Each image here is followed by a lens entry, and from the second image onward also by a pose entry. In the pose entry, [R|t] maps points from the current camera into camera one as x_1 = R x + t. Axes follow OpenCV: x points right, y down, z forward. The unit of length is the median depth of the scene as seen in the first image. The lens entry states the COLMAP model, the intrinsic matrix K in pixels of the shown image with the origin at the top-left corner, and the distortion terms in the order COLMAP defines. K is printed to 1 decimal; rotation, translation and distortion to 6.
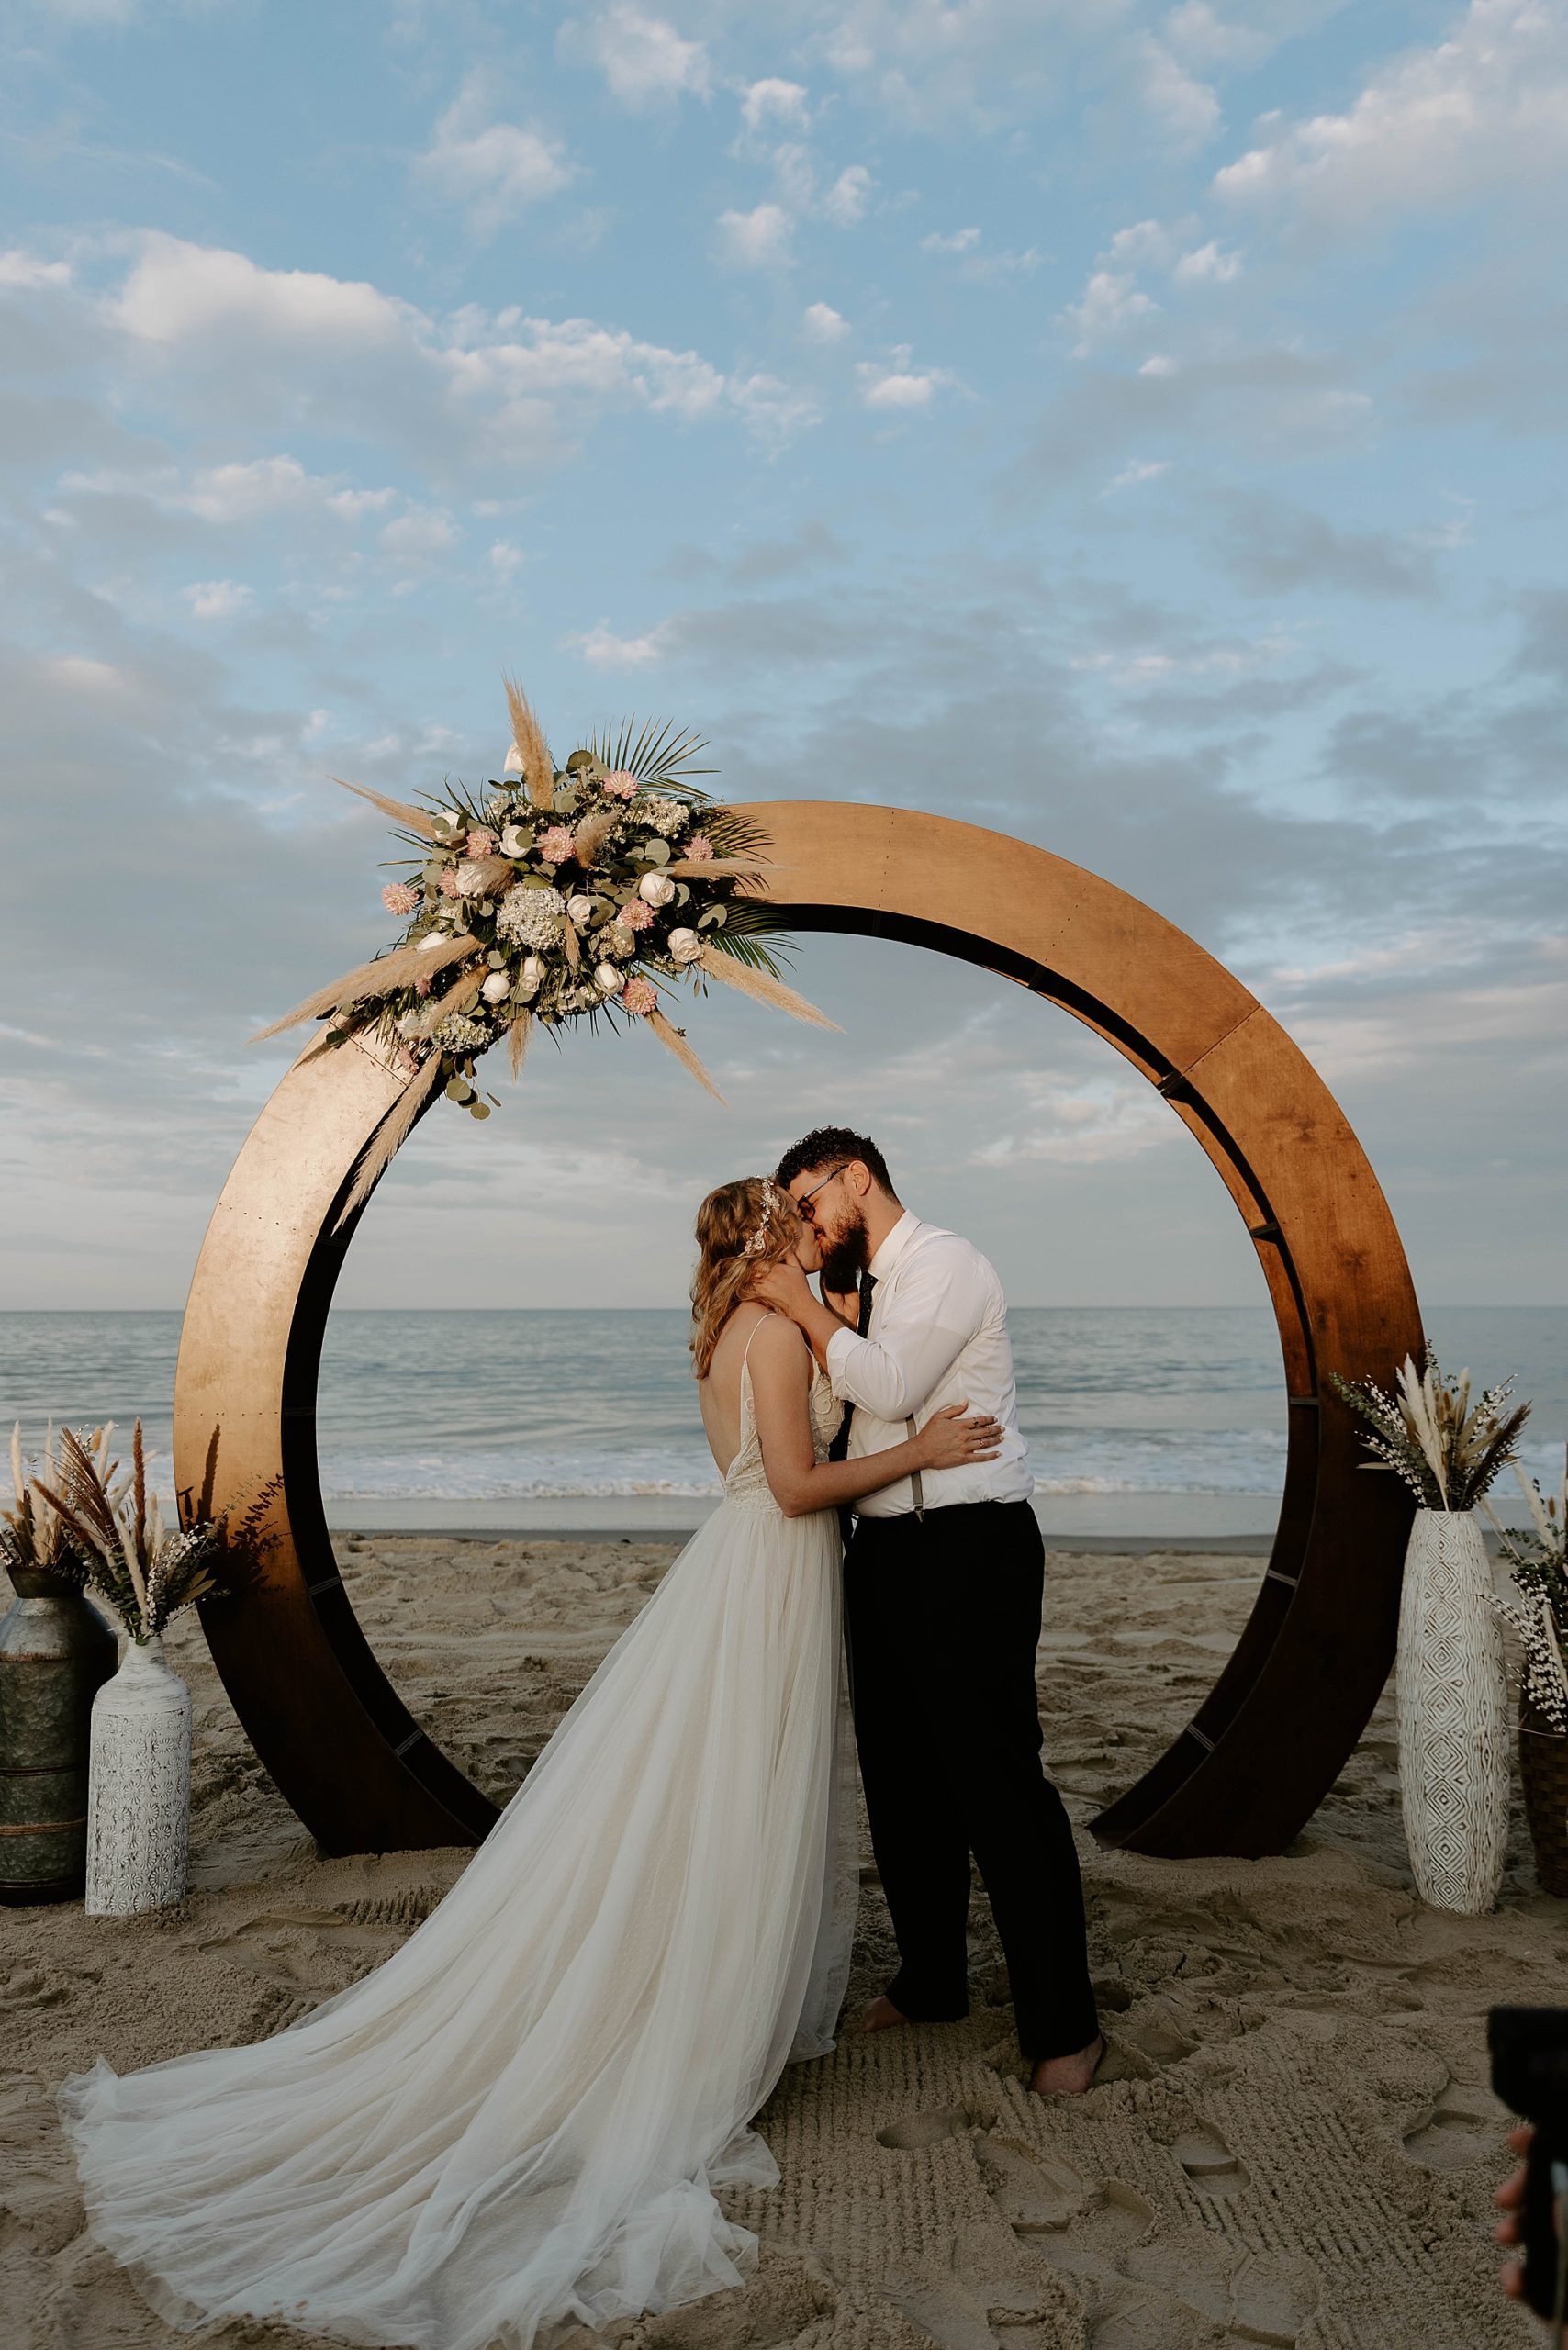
lens RADIAL K [[1882.0, 0, 785.2], [0, 1882.0, 1142.7], [0, 0, 1]] dist [0.002719, -0.006201]
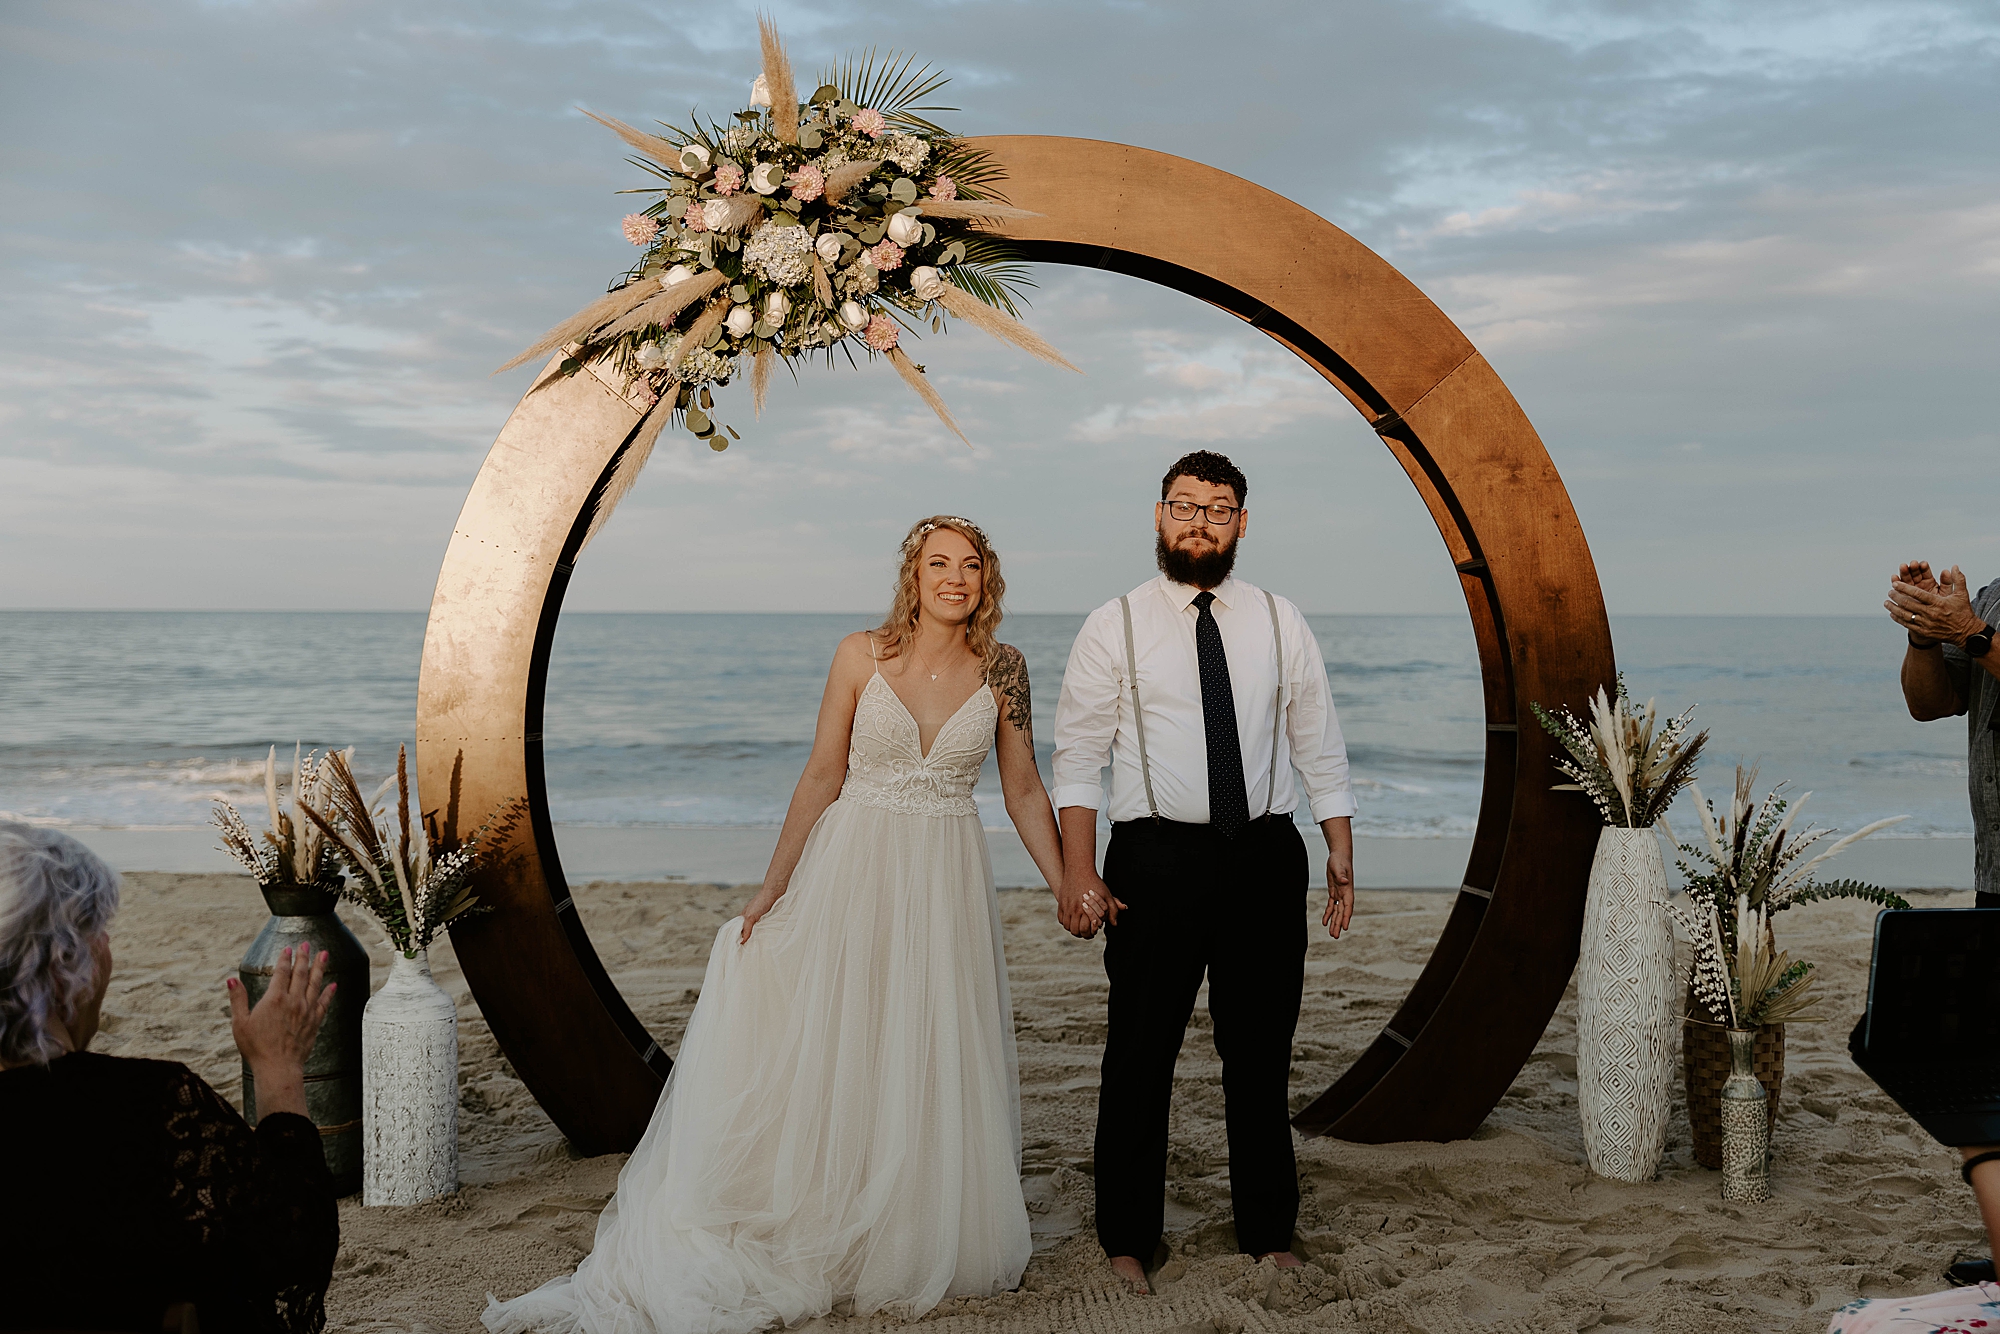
lens RADIAL K [[2325.8, 0, 1074.5], [0, 2325.8, 674.7], [0, 0, 1]] dist [-0.008000, 0.000000]
pose [[0.994657, 0.003637, 0.103175, -0.103441], [-0.015721, 0.993060, 0.116550, -0.042627], [-0.102035, -0.117549, 0.987811, -0.275605]]
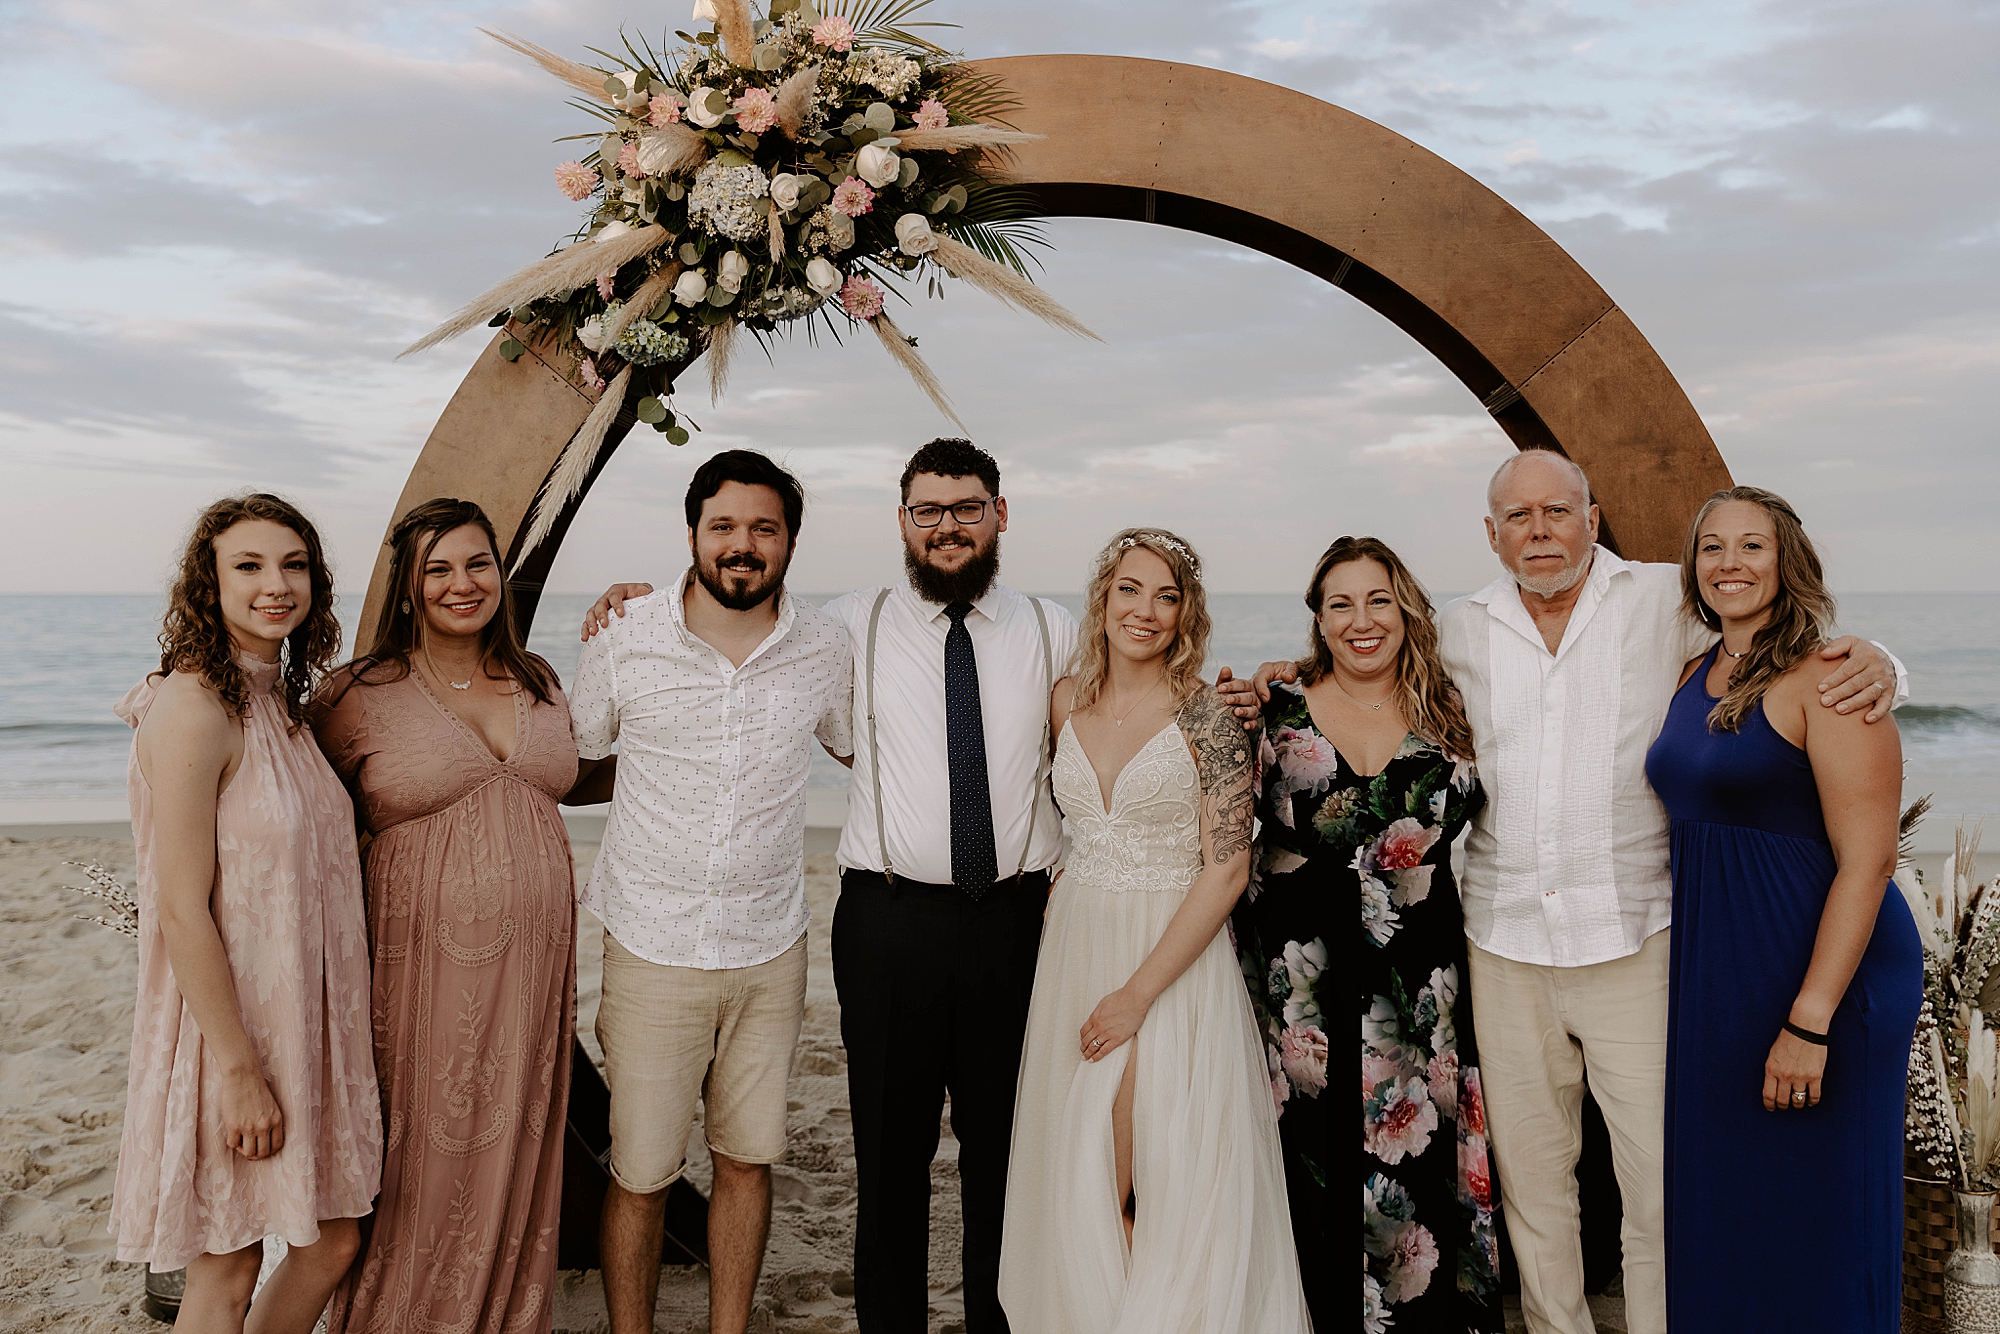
lens RADIAL K [[1884.5, 0, 1002.5], [0, 1884.5, 682.3], [0, 0, 1]] dist [-0.003211, 0.000000]
pose [[0.998784, 0.004688, -0.049071, 0.026876], [0.001780, 0.991390, 0.130931, -0.018051], [0.049262, -0.130860, 0.990176, 0.154729]]
